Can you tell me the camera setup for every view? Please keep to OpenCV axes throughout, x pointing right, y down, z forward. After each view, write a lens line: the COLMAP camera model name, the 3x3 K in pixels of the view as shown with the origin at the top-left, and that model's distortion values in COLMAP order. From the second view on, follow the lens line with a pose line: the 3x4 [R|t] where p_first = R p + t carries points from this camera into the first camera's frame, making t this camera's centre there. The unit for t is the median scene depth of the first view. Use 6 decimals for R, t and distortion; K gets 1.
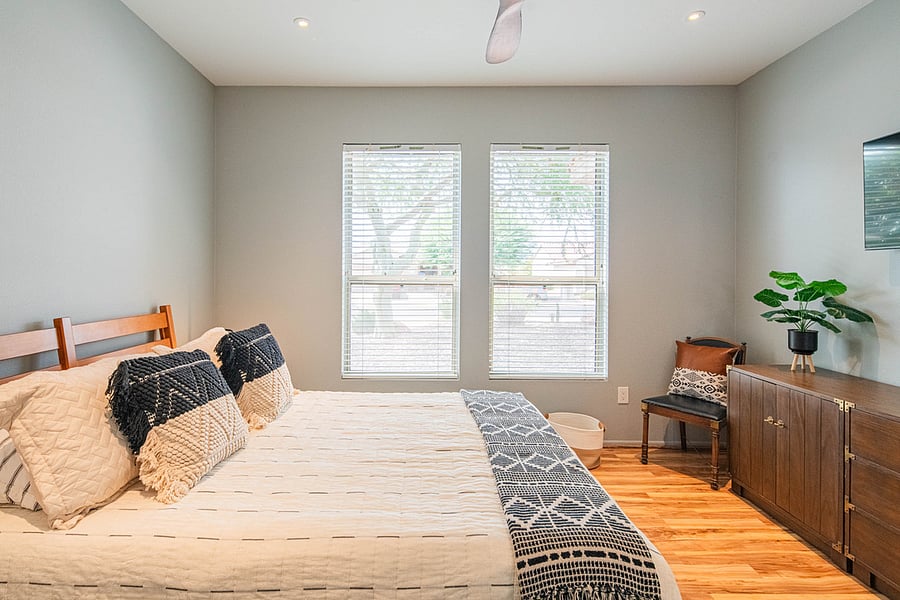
lens RADIAL K [[445.0, 0, 447.7], [0, 445.0, 266.2], [0, 0, 1]] dist [0.001121, -0.001587]
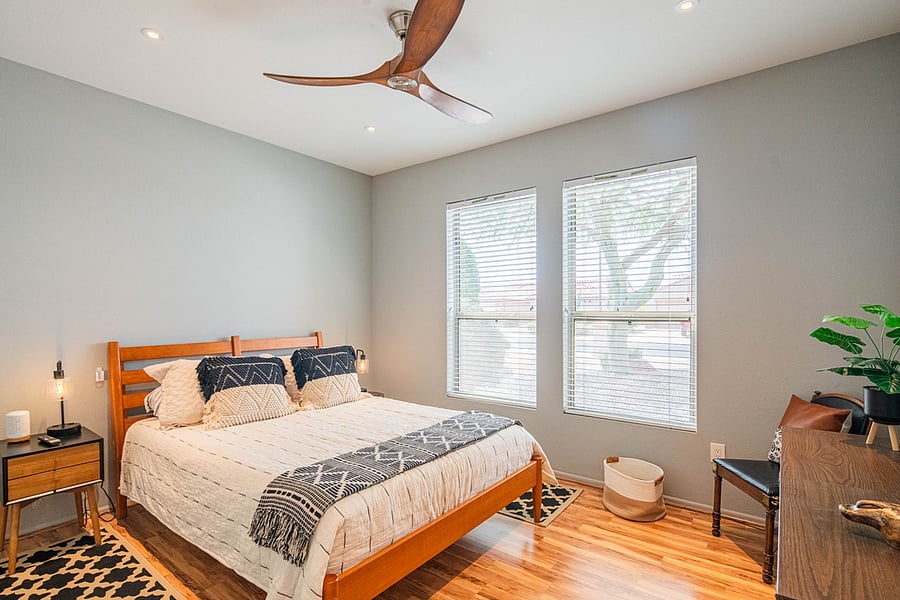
lens RADIAL K [[443.0, 0, 451.6], [0, 443.0, 303.9], [0, 0, 1]] dist [0.004924, -0.003037]
pose [[0.799201, -0.015578, -0.600862, 0.546361], [0.018969, 0.999820, -0.000691, 0.000020], [0.600764, -0.010845, 0.799353, 0.039577]]
